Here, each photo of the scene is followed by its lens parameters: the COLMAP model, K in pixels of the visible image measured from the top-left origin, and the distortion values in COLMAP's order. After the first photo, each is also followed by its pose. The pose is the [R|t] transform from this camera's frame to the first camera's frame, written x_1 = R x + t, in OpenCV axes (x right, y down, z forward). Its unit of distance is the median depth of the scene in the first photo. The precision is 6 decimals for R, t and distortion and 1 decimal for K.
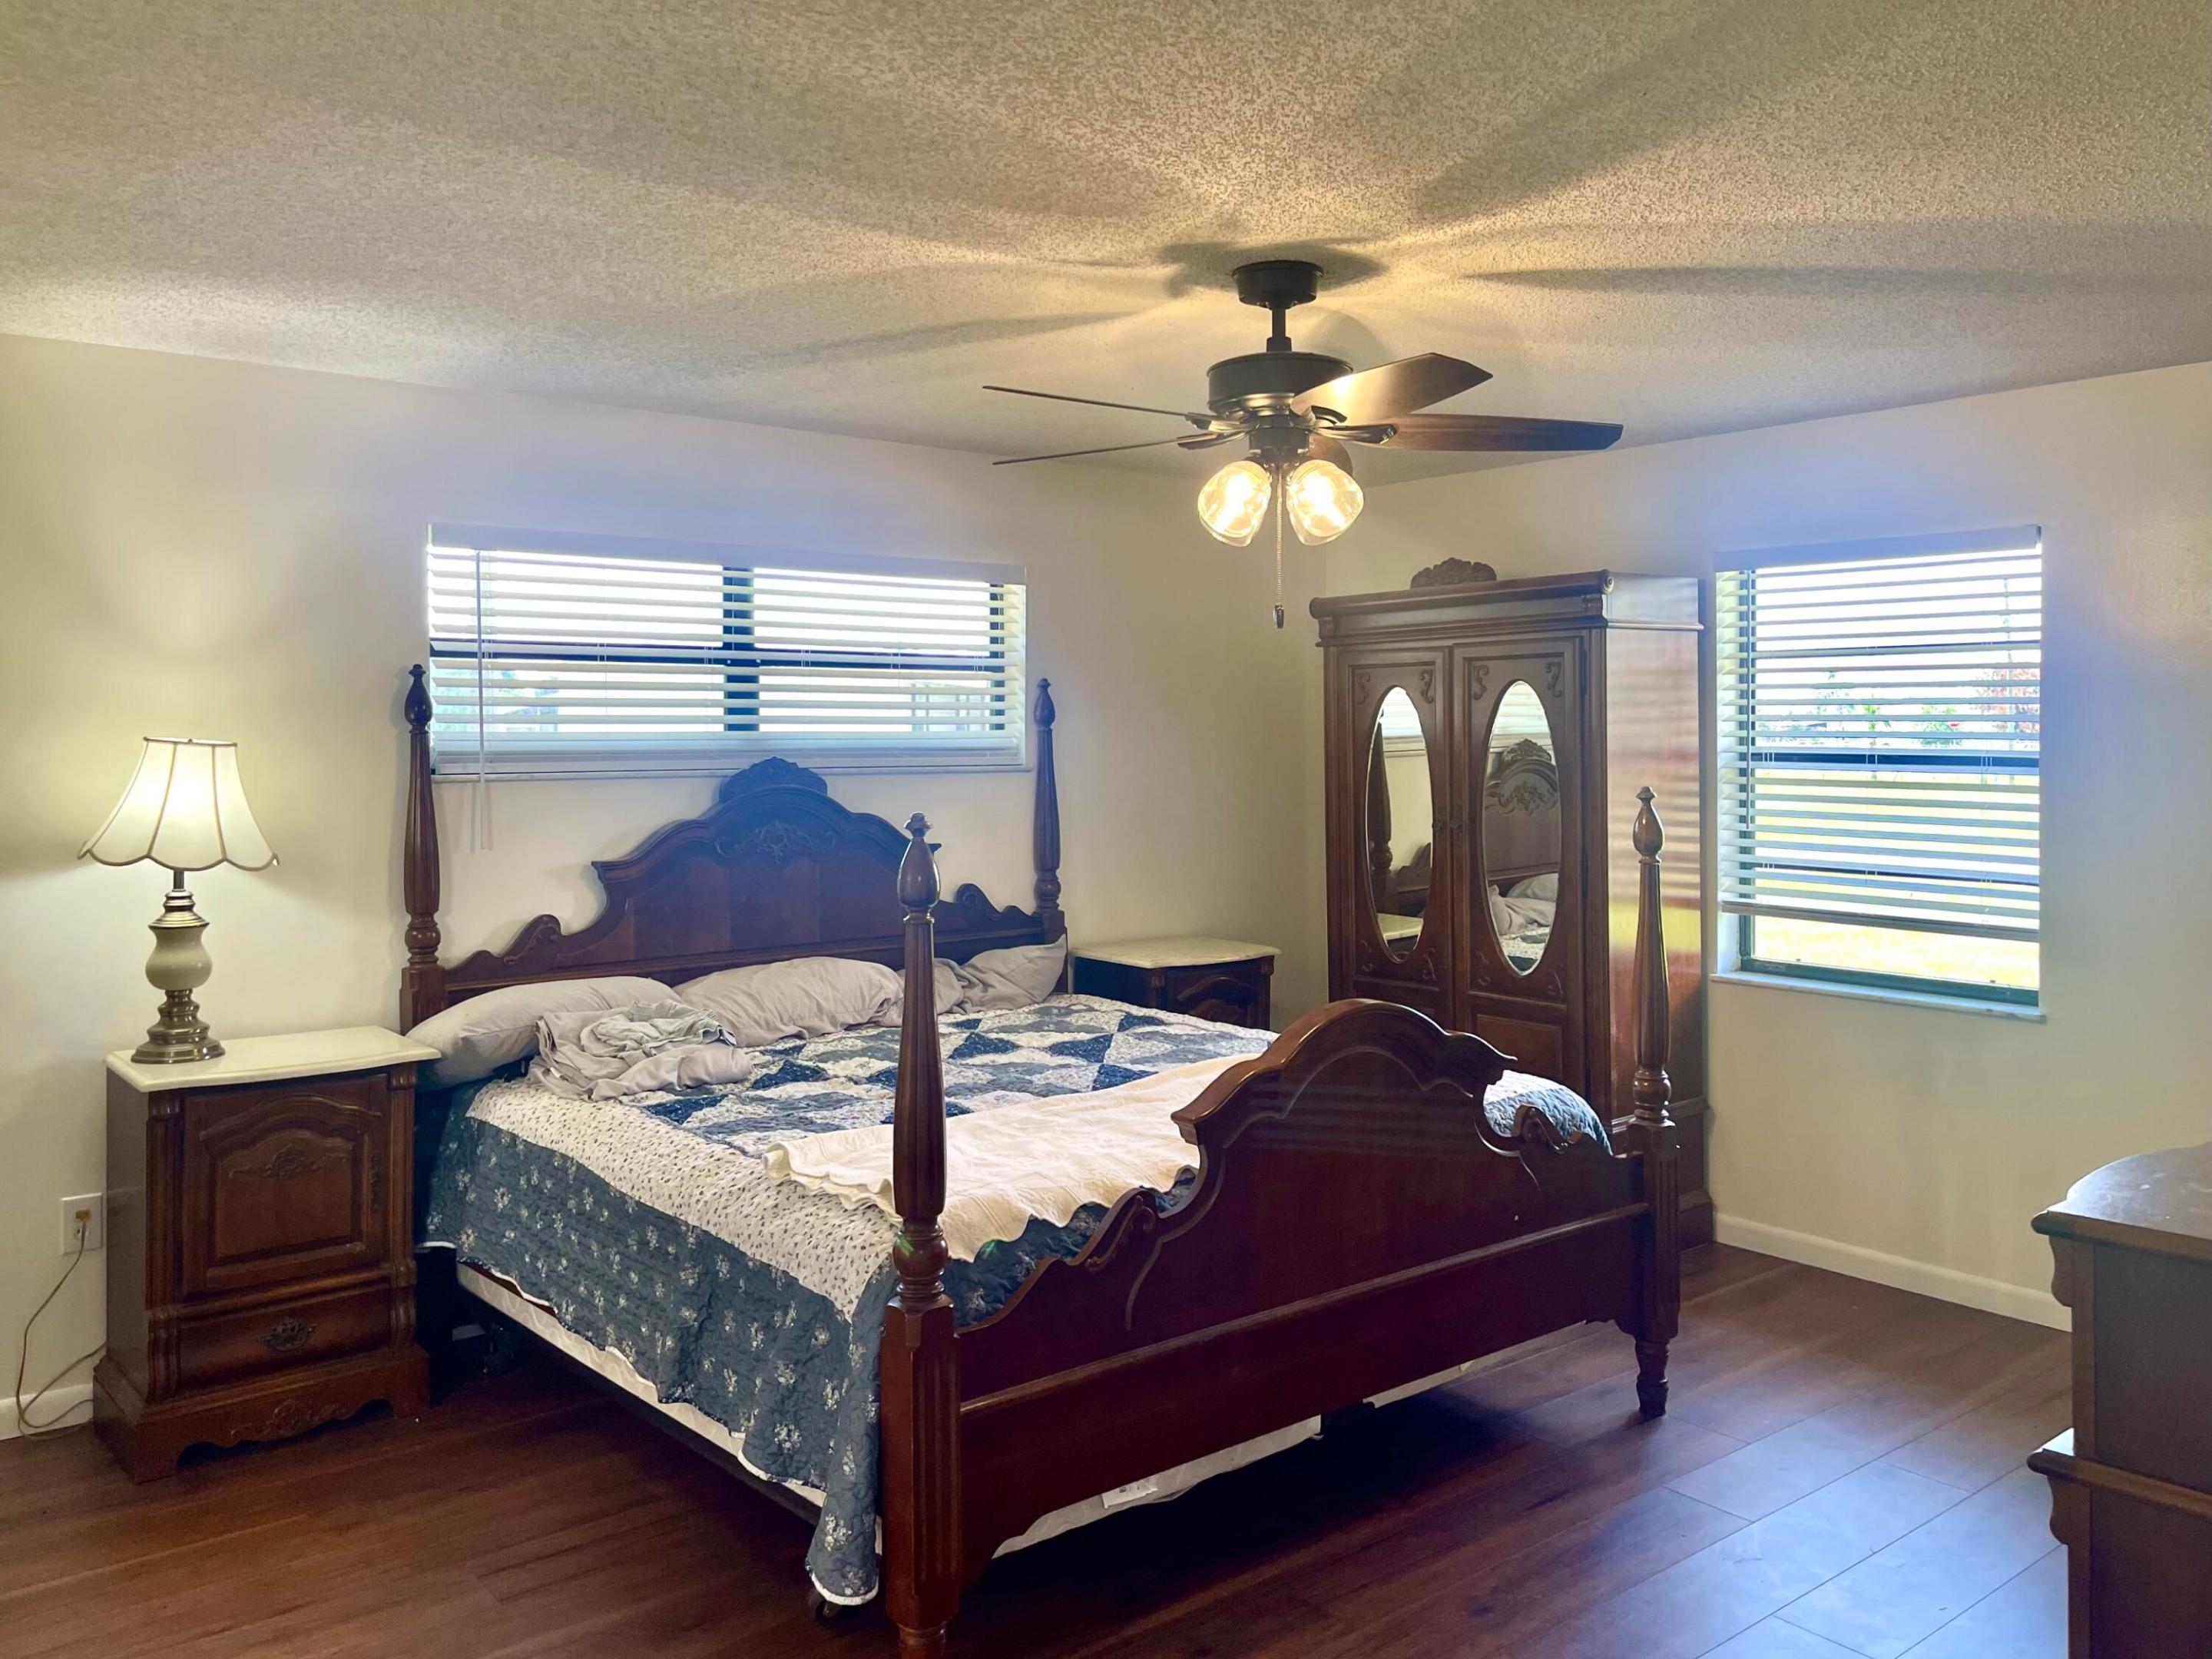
lens RADIAL K [[1764.7, 0, 1073.4], [0, 1764.7, 807.2], [0, 0, 1]] dist [0.049113, -0.059127]
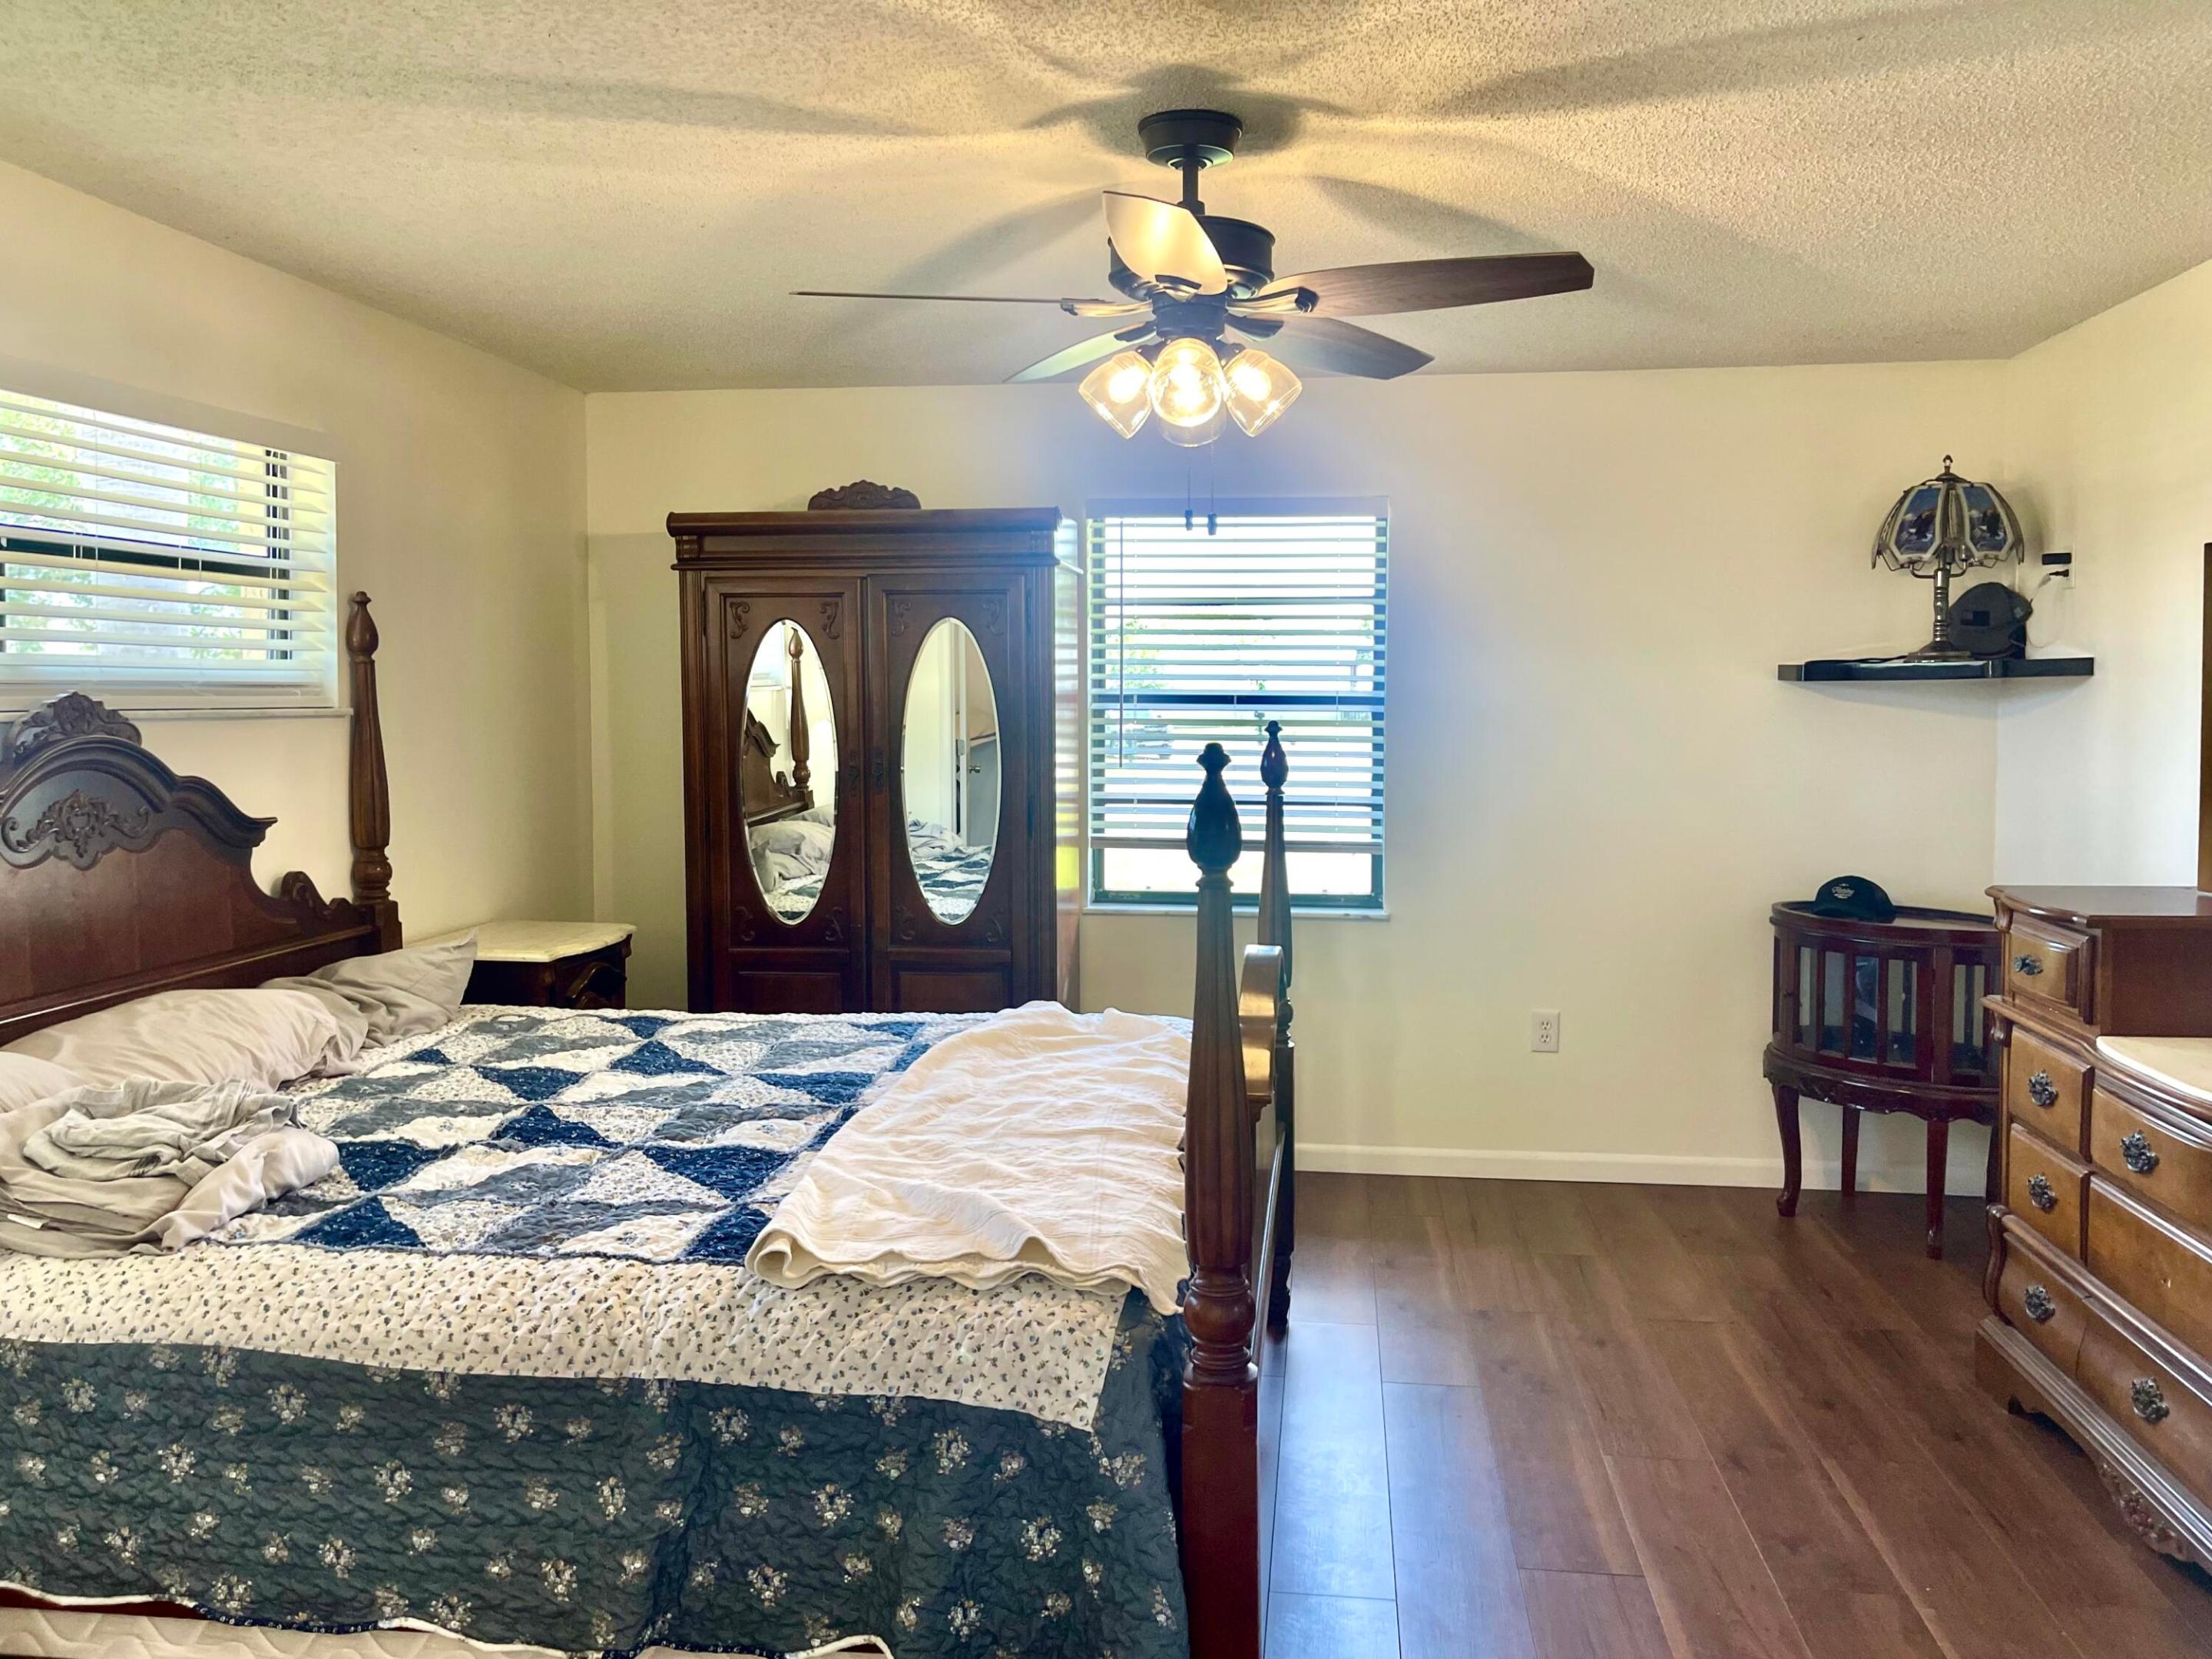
lens RADIAL K [[1764.7, 0, 1116.2], [0, 1764.7, 823.0], [0, 0, 1]] dist [0.049113, -0.059127]
pose [[0.708743, -0.048059, 0.703827, -0.402326], [0.027307, 0.998798, 0.040702, 0.003556], [-0.704938, -0.009628, 0.709204, 0.297549]]
